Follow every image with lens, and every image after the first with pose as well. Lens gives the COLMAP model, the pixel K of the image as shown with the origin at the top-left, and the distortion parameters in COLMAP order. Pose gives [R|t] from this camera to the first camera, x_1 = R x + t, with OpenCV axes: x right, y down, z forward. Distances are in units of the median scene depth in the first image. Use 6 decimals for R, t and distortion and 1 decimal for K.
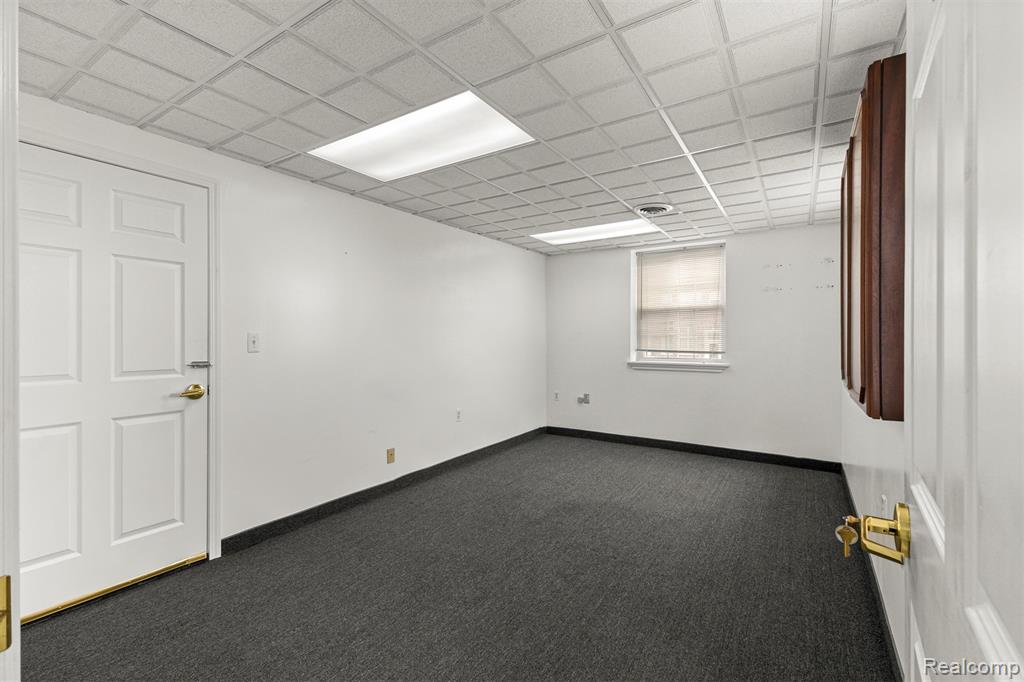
lens RADIAL K [[441.6, 0, 513.9], [0, 441.6, 339.7], [0, 0, 1]] dist [-0.000363, -0.000018]
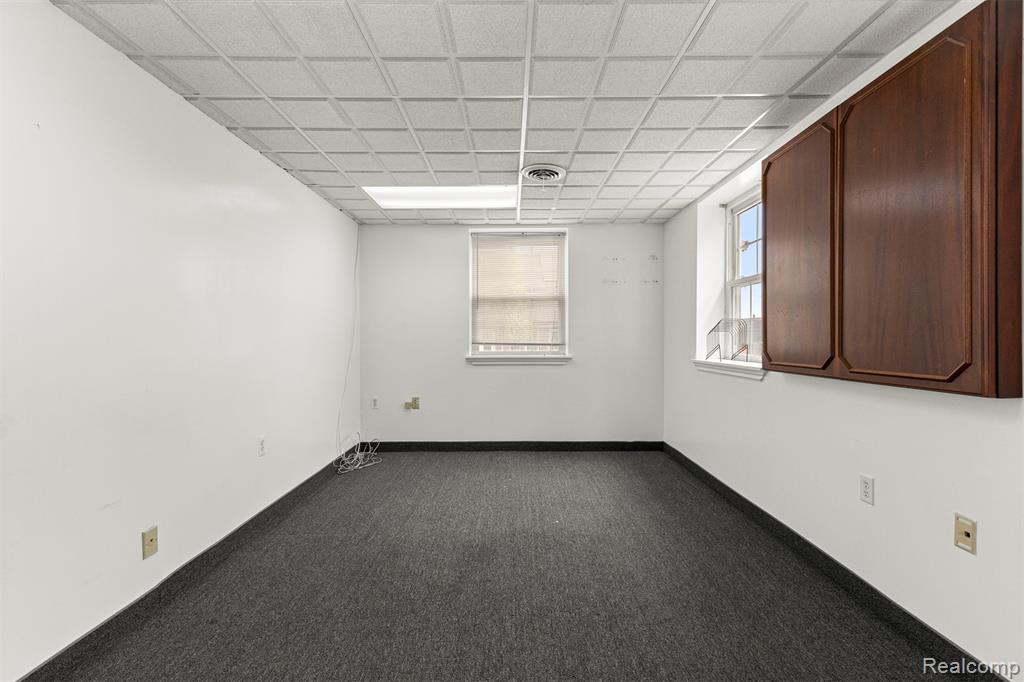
lens RADIAL K [[440.2, 0, 512.0], [0, 440.2, 341.0], [0, 0, 1]] dist [0.006186, -0.000018]
pose [[0.836711, -0.006840, 0.547602, -0.164084], [0.005868, 0.999977, 0.003524, 0.019373], [-0.547614, 0.000264, 0.836731, 0.259679]]
